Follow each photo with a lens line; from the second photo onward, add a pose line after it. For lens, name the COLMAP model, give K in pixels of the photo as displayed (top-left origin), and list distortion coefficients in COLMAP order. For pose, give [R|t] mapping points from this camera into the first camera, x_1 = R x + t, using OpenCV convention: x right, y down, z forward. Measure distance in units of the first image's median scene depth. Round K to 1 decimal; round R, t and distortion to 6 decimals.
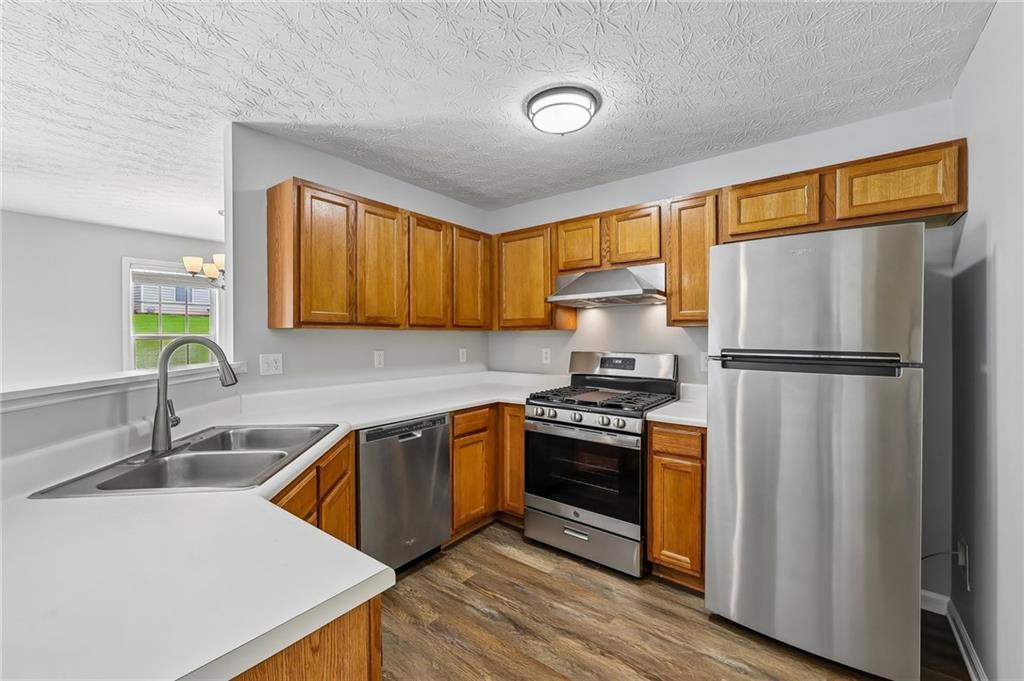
lens RADIAL K [[415.4, 0, 512.9], [0, 415.4, 338.7], [0, 0, 1]] dist [-0.001617, 0.000234]
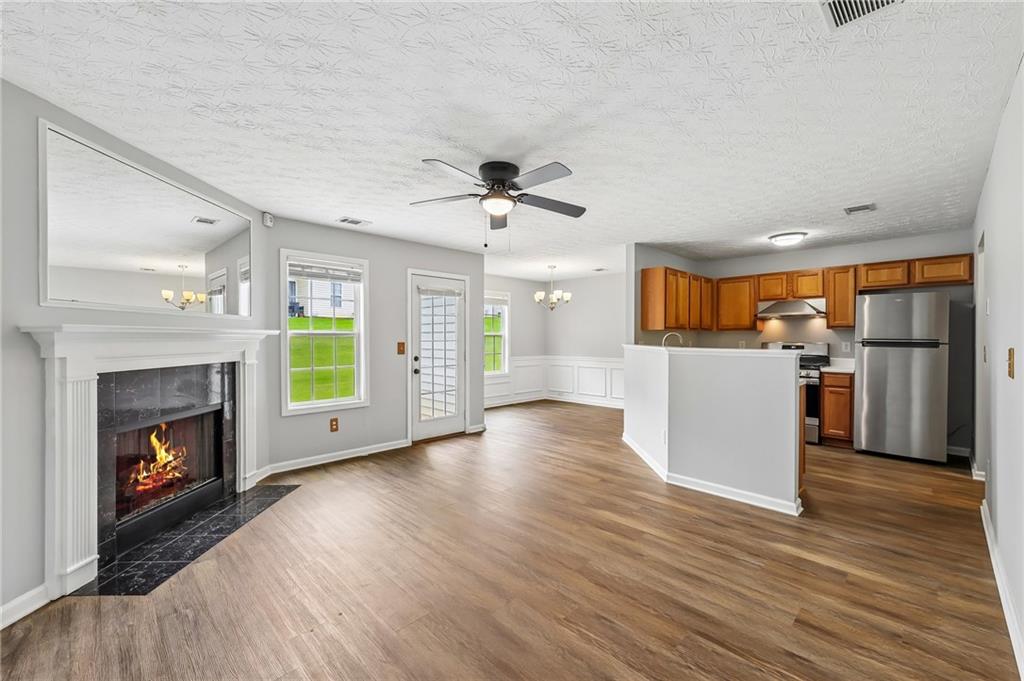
lens RADIAL K [[415.4, 0, 522.6], [0, 415.4, 338.8], [0, 0, 1]] dist [-0.001617, 0.000234]
pose [[0.992507, 0.005221, -0.122077, -0.895990], [-0.005101, 0.999986, 0.001295, 0.024415], [0.122082, -0.000662, 0.992520, -1.258856]]
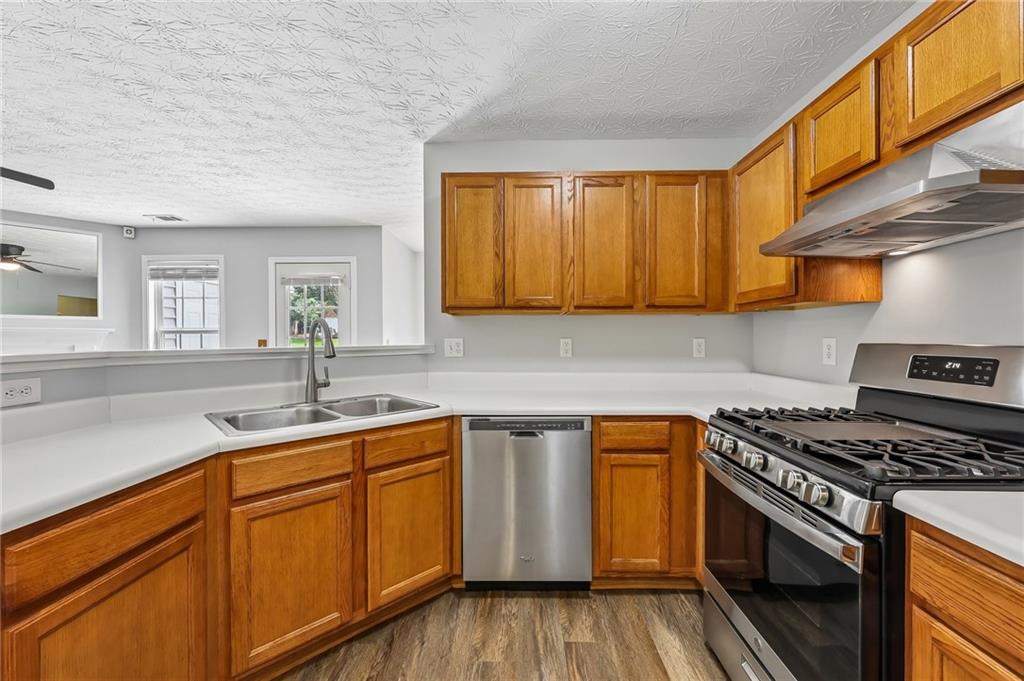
lens RADIAL K [[415.4, 0, 509.8], [0, 415.4, 338.1], [0, 0, 1]] dist [-0.001617, 0.000234]
pose [[0.597438, 0.004755, -0.801901, 0.380078], [-0.001956, 0.999988, 0.004472, 0.028985], [0.801913, -0.001104, 0.597440, 0.423763]]
